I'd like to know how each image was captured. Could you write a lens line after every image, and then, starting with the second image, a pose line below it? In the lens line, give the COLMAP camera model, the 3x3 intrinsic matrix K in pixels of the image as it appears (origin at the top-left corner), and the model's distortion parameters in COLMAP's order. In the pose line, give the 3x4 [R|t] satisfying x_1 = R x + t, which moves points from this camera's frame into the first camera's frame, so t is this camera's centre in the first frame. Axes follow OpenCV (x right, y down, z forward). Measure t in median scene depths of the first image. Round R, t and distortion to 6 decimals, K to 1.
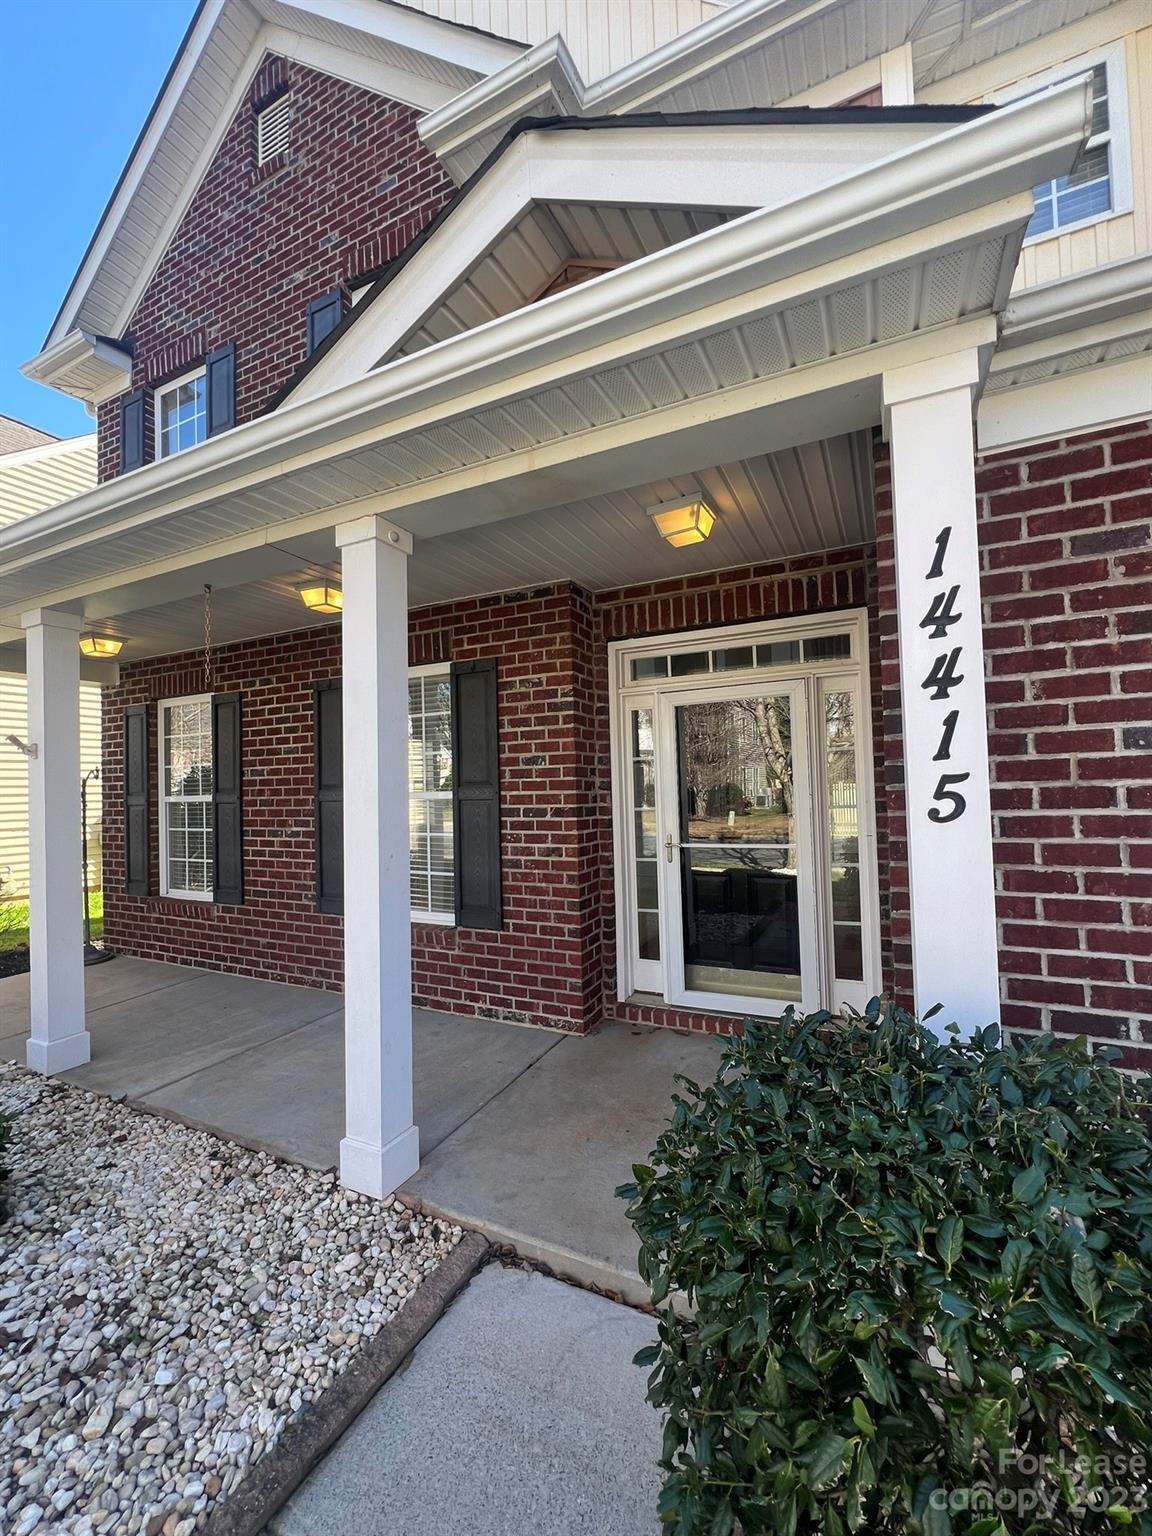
lens RADIAL K [[622.9, 0, 585.6], [0, 622.9, 766.8], [0, 0, 1]] dist [-0.003239, 0.000324]
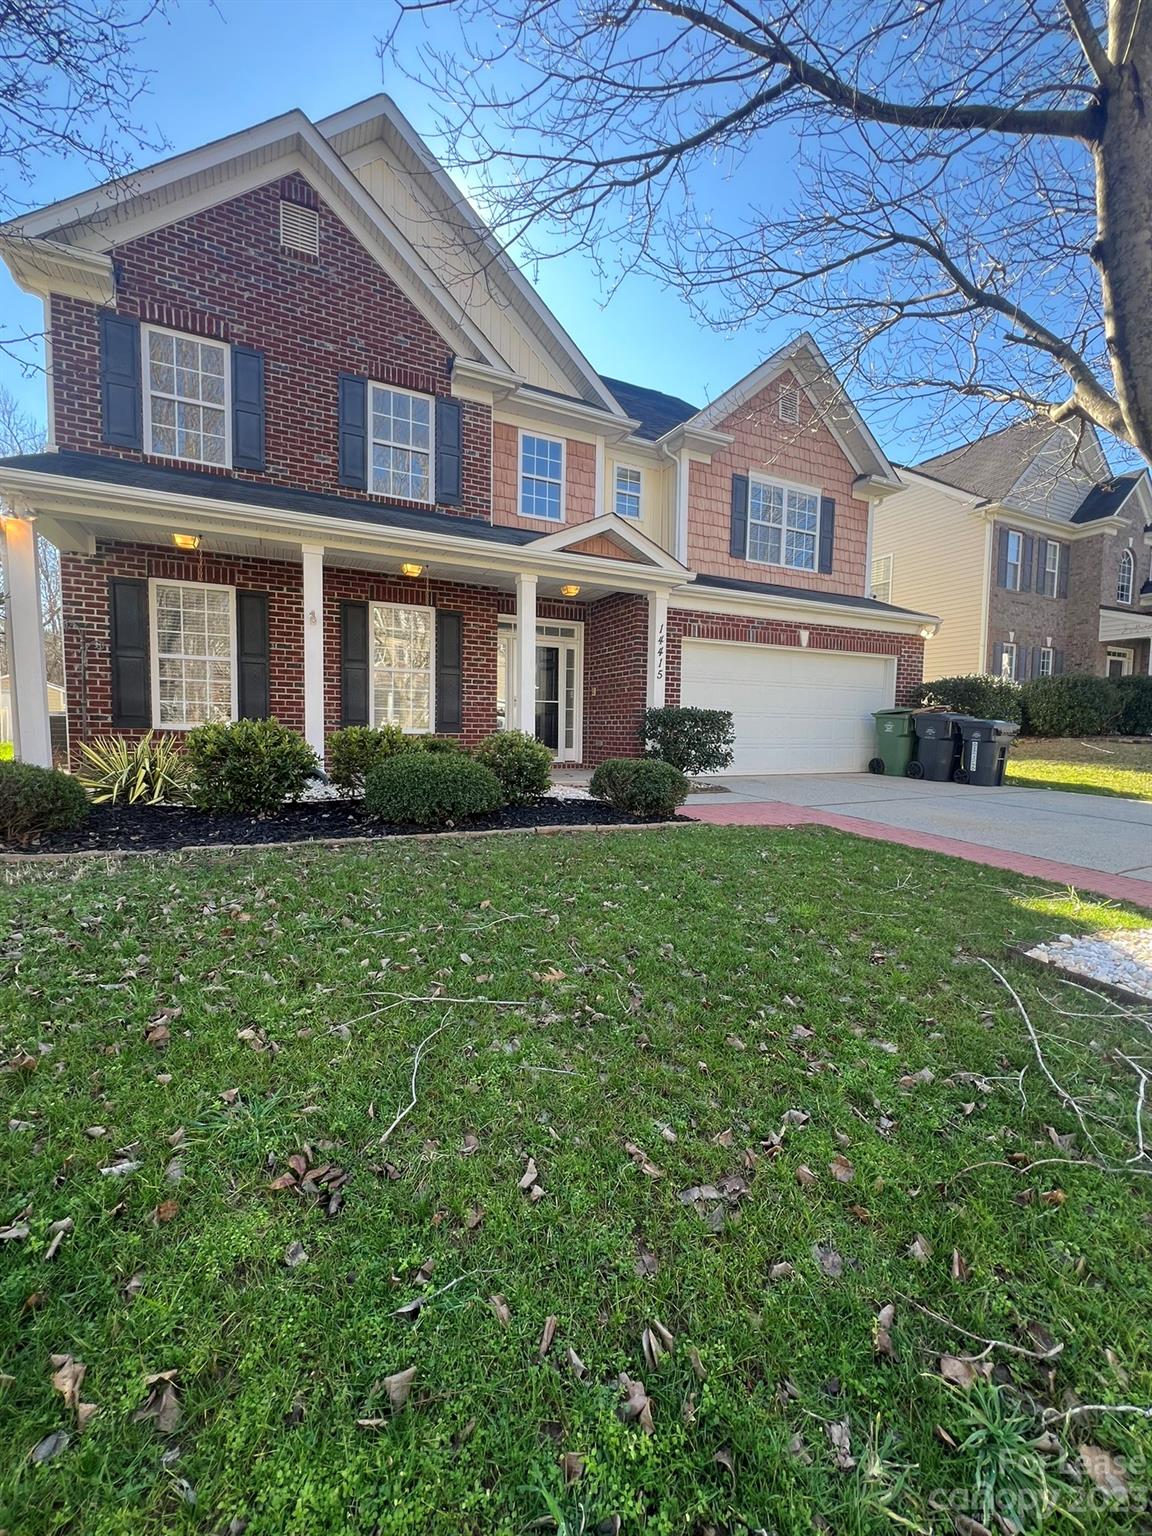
lens RADIAL K [[622.9, 0, 580.7], [0, 622.9, 767.8], [0, 0, 1]] dist [-0.003239, 0.000324]
pose [[0.616411, -0.010369, 0.787356, -1.716924], [-0.053654, 0.997036, 0.055136, 0.249623], [-0.785594, -0.076232, 0.614028, -0.780898]]
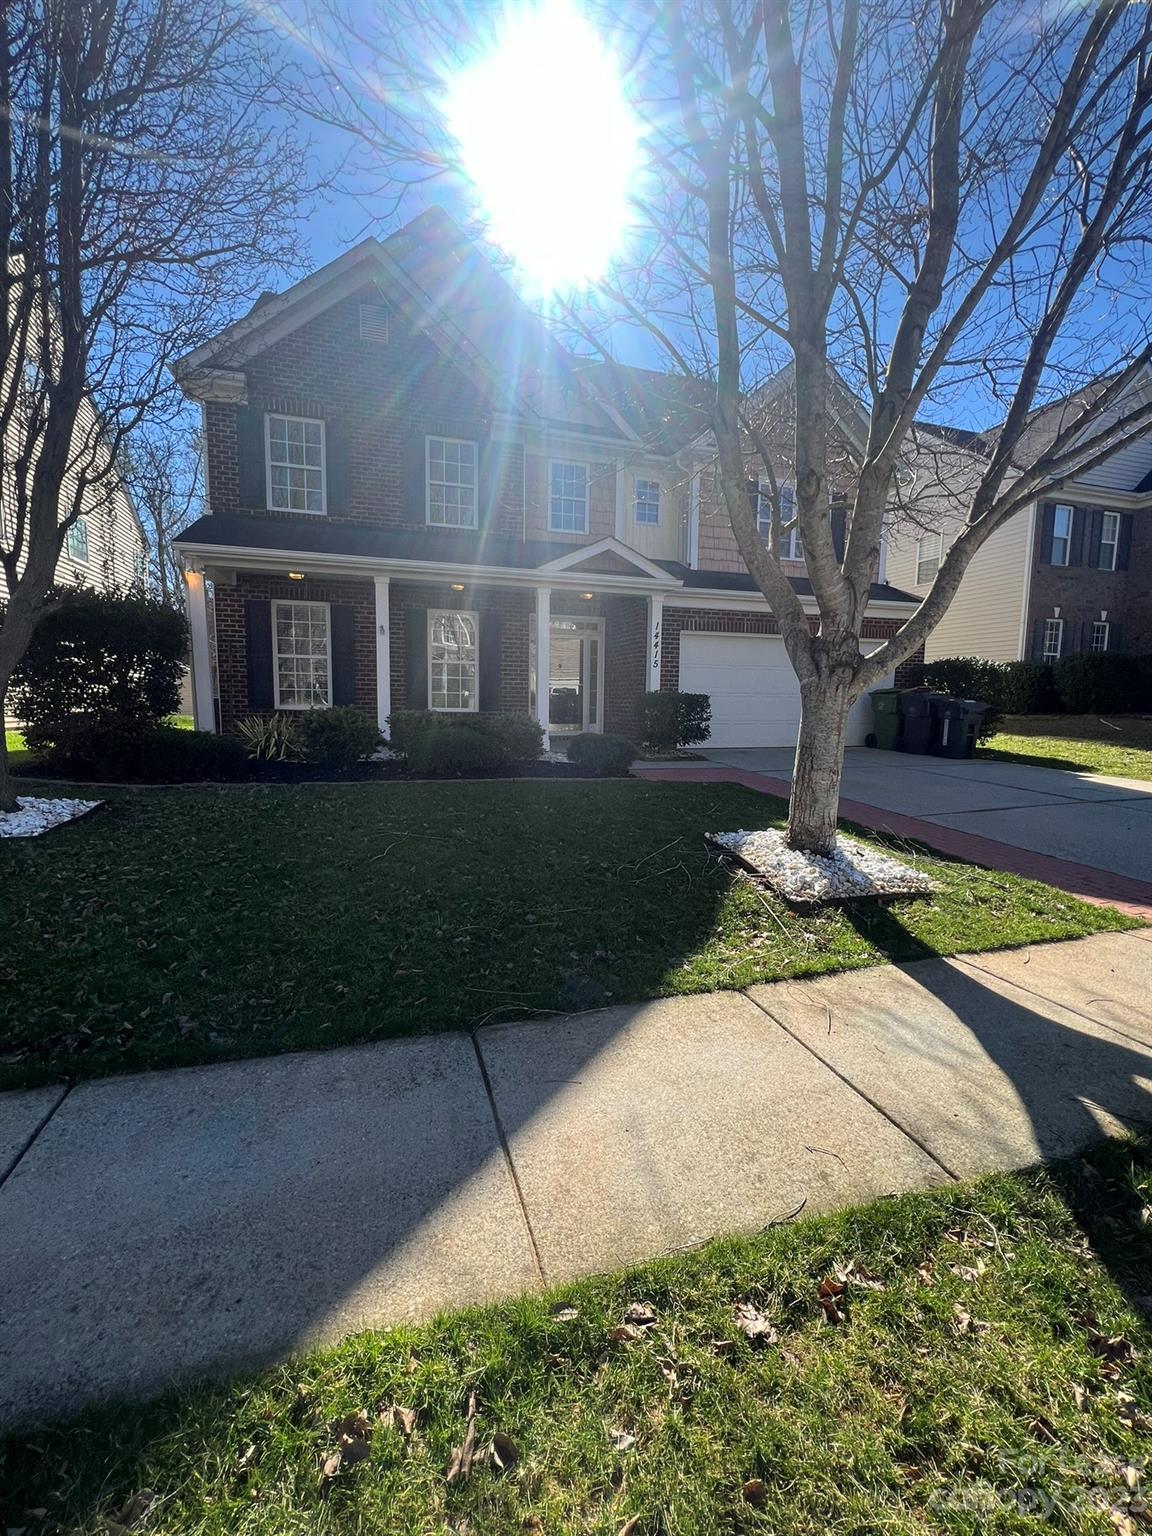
lens RADIAL K [[622.9, 0, 568.2], [0, 622.9, 765.1], [0, 0, 1]] dist [-0.003239, 0.000324]
pose [[0.725512, -0.032152, 0.687458, -1.945551], [-0.052375, 0.993432, 0.101737, 0.206867], [-0.686214, -0.109817, 0.719063, -1.355077]]
